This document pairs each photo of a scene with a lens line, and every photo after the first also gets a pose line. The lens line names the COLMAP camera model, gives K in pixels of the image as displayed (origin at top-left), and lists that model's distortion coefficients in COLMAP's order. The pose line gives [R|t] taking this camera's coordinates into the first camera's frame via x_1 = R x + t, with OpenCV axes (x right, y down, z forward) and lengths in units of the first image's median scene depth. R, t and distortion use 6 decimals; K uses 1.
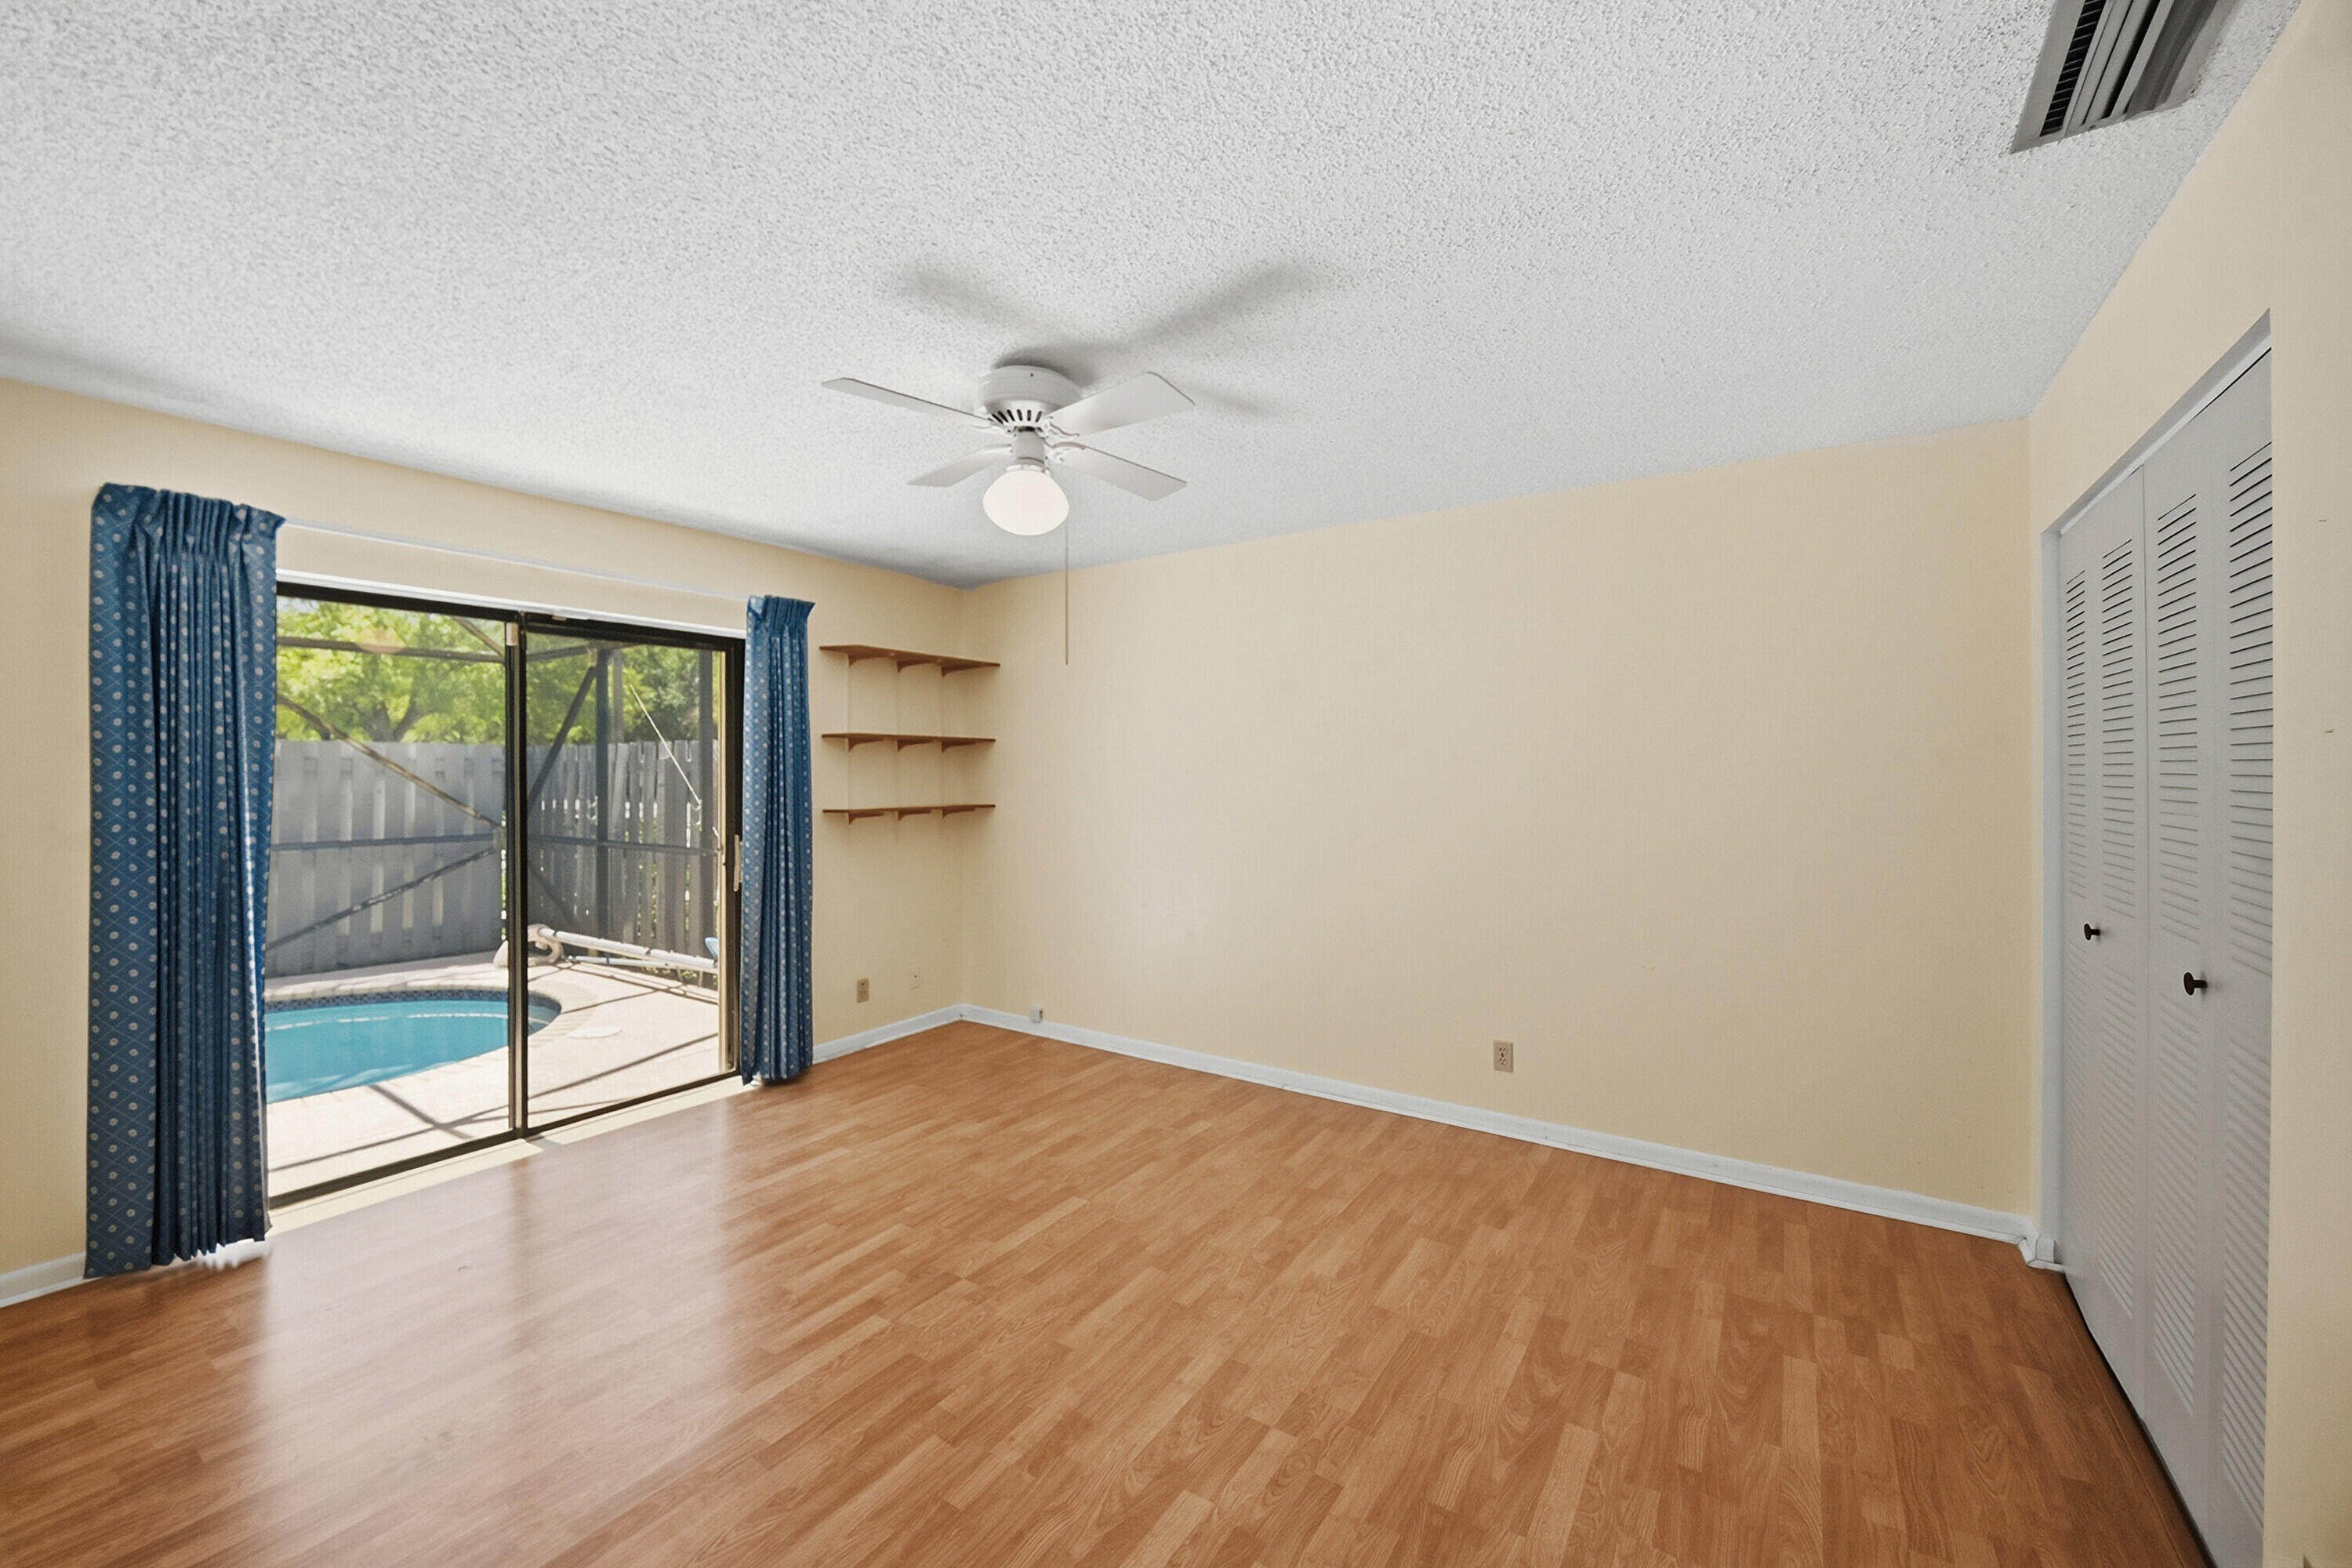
lens RADIAL K [[936.3, 0, 1160.0], [0, 936.3, 770.1], [0, 0, 1]] dist [0.014543, 0.000893]
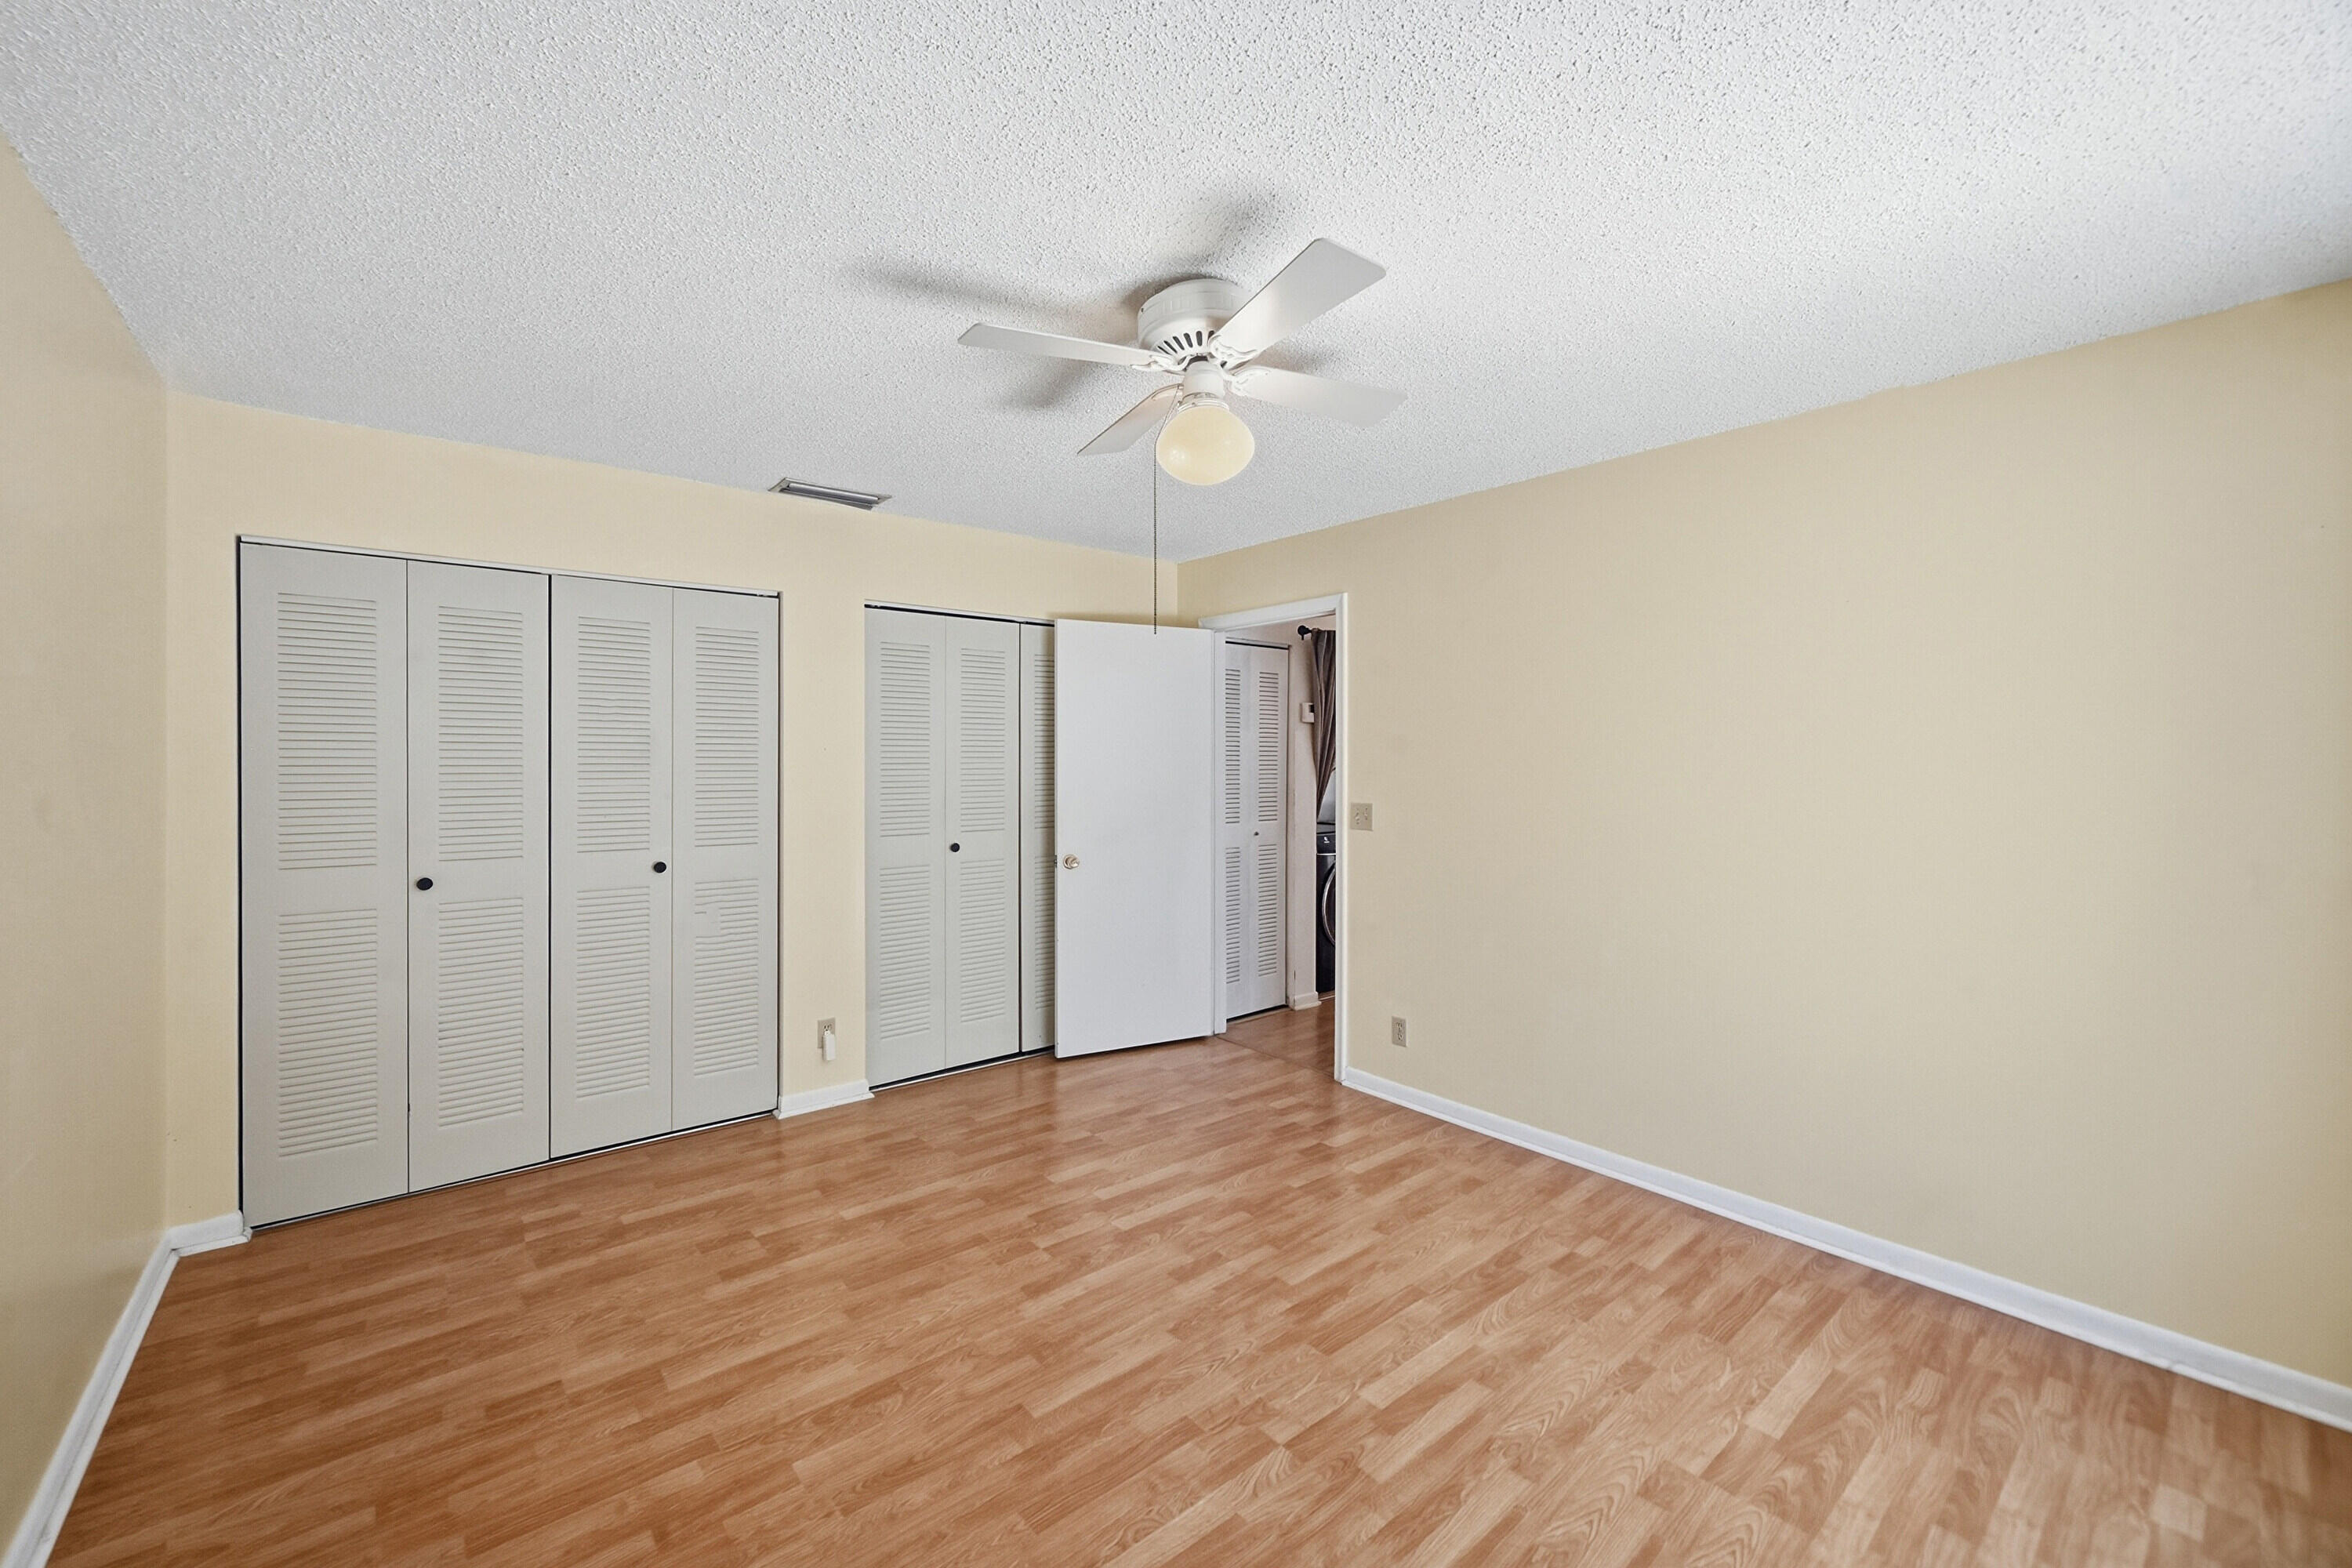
lens RADIAL K [[936.3, 0, 1183.8], [0, 936.3, 766.2], [0, 0, 1]] dist [0.014543, 0.000893]
pose [[-0.966755, -0.004137, 0.255672, -0.358262], [-0.004233, 0.999991, 0.000175, 0.006597], [-0.255670, -0.000913, -0.966764, 1.927810]]
